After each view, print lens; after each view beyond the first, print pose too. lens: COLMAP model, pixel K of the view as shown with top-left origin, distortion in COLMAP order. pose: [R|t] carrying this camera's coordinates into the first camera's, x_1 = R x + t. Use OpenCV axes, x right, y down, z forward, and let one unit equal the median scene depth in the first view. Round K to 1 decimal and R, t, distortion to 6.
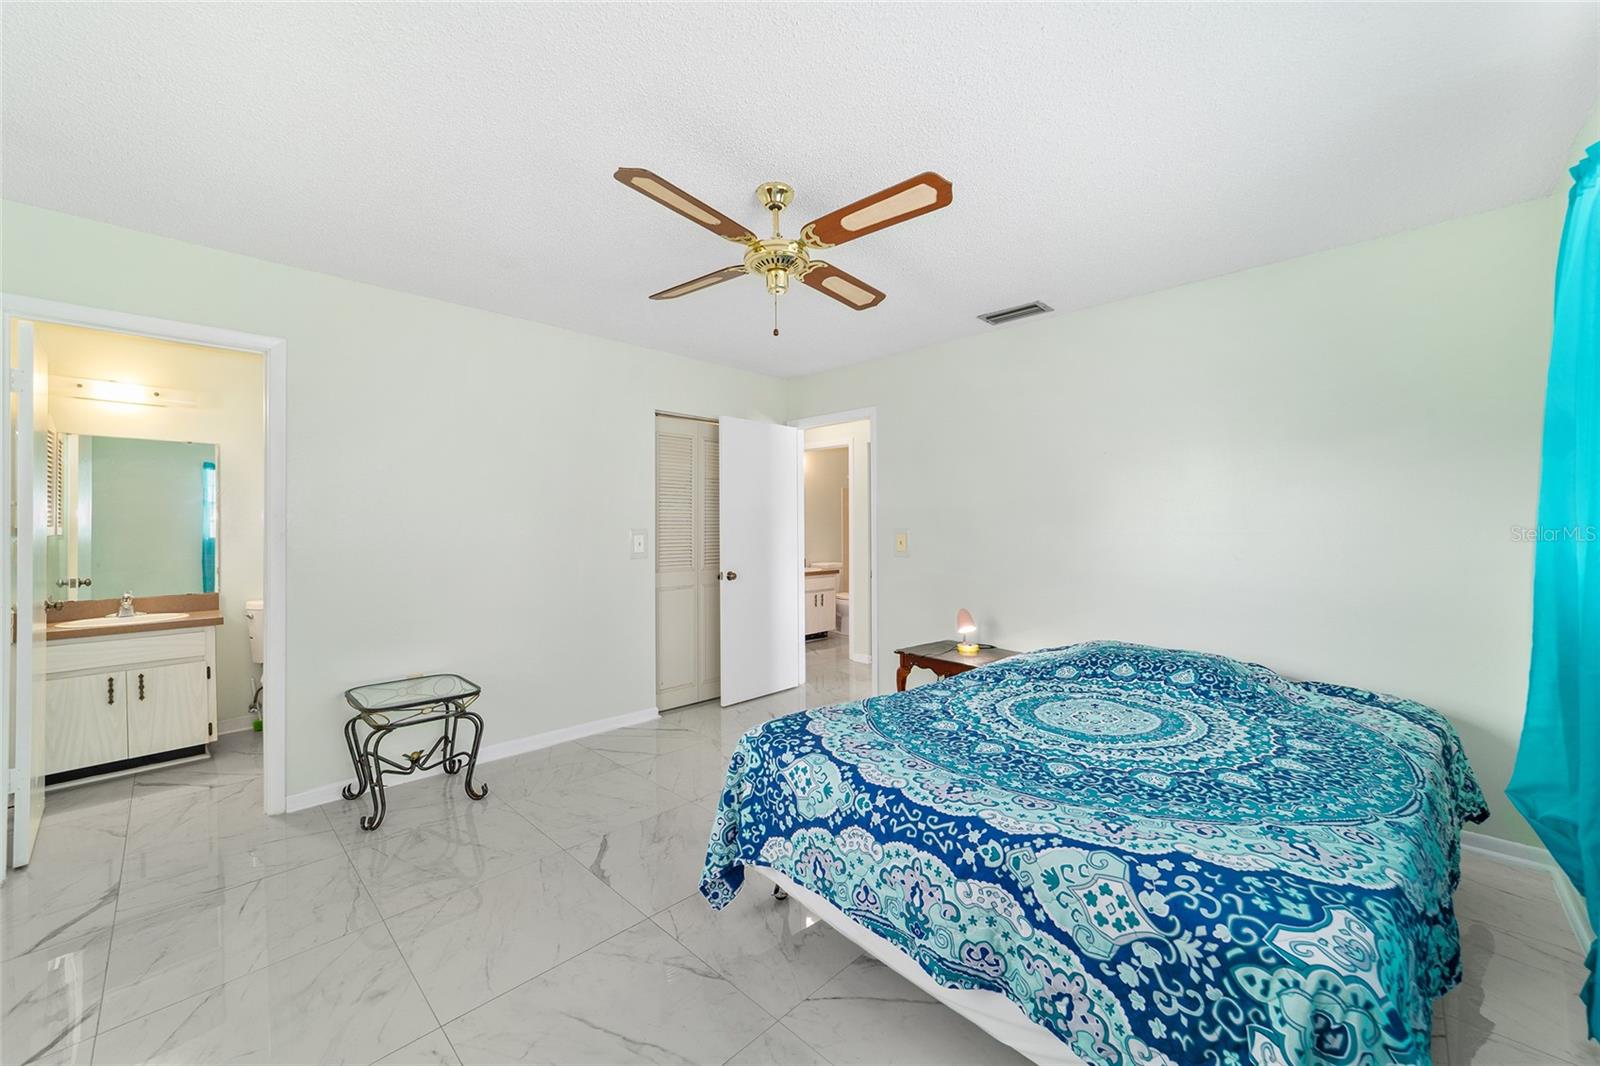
lens RADIAL K [[619.6, 0, 800.9], [0, 619.6, 527.0], [0, 0, 1]] dist [-0.009570, 0.004065]
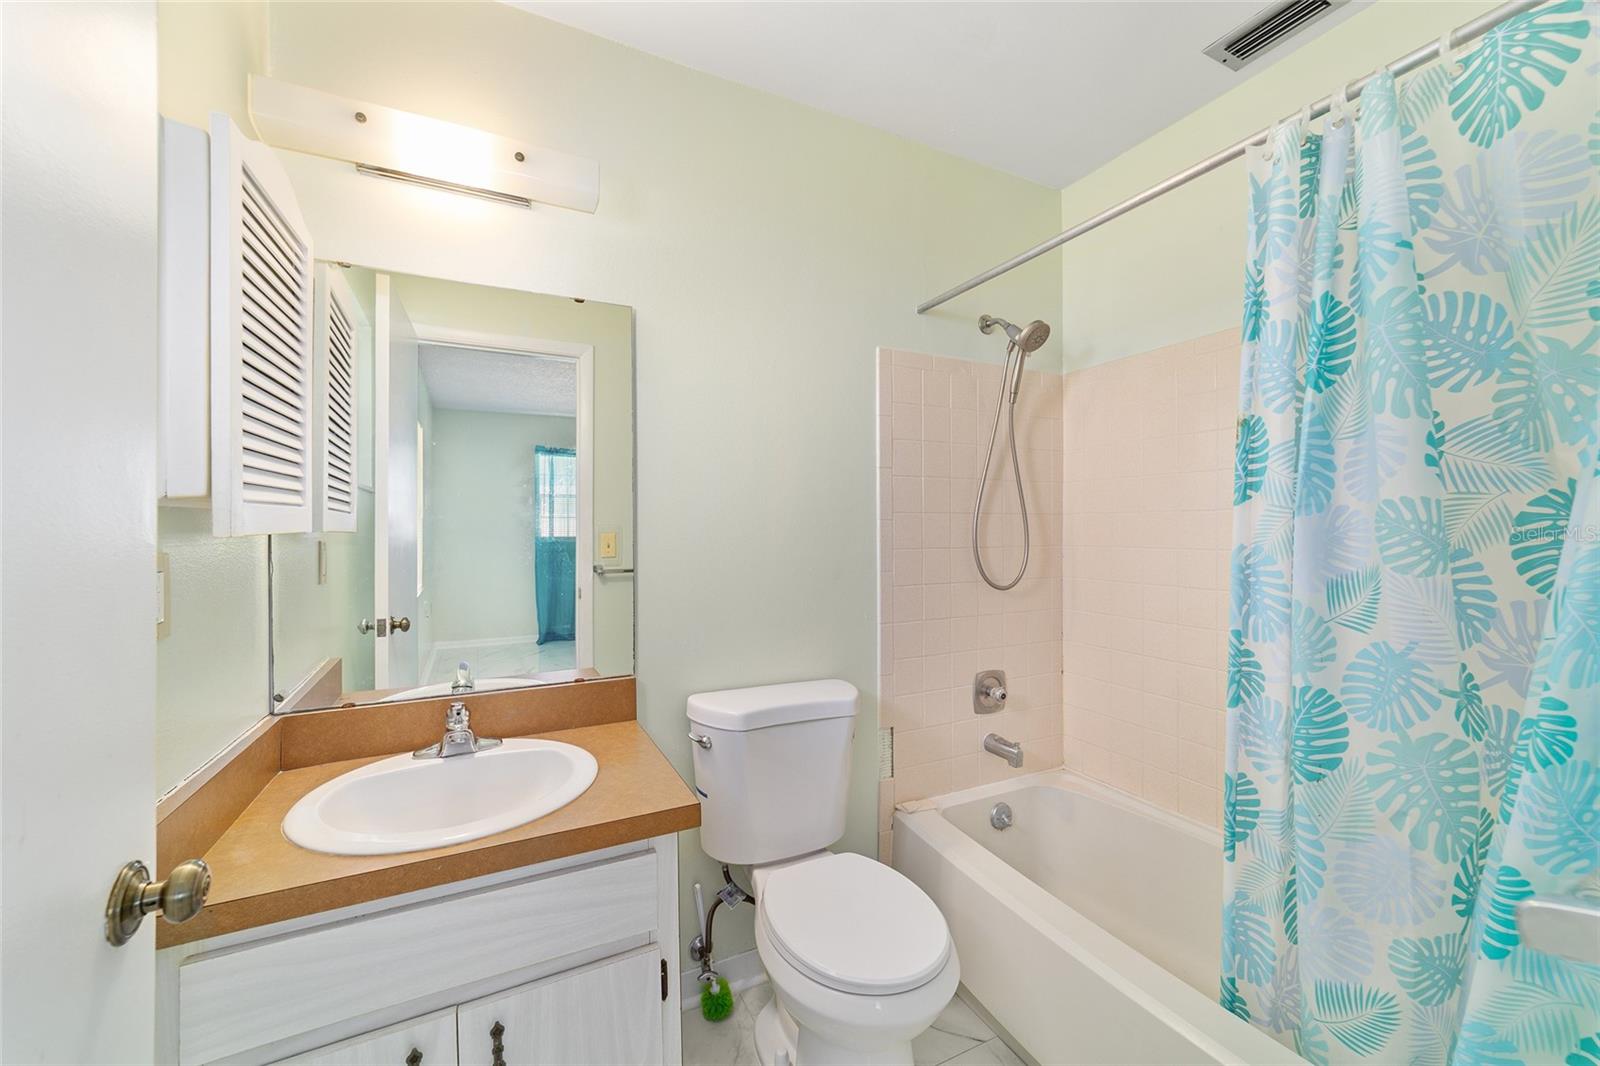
lens RADIAL K [[619.6, 0, 795.1], [0, 619.6, 531.8], [0, 0, 1]] dist [-0.009570, 0.004065]
pose [[0.940553, 0.007034, -0.339573, -0.796697], [-0.002826, 0.999913, 0.012886, 0.008439], [0.339634, -0.011160, 0.940491, 0.735505]]
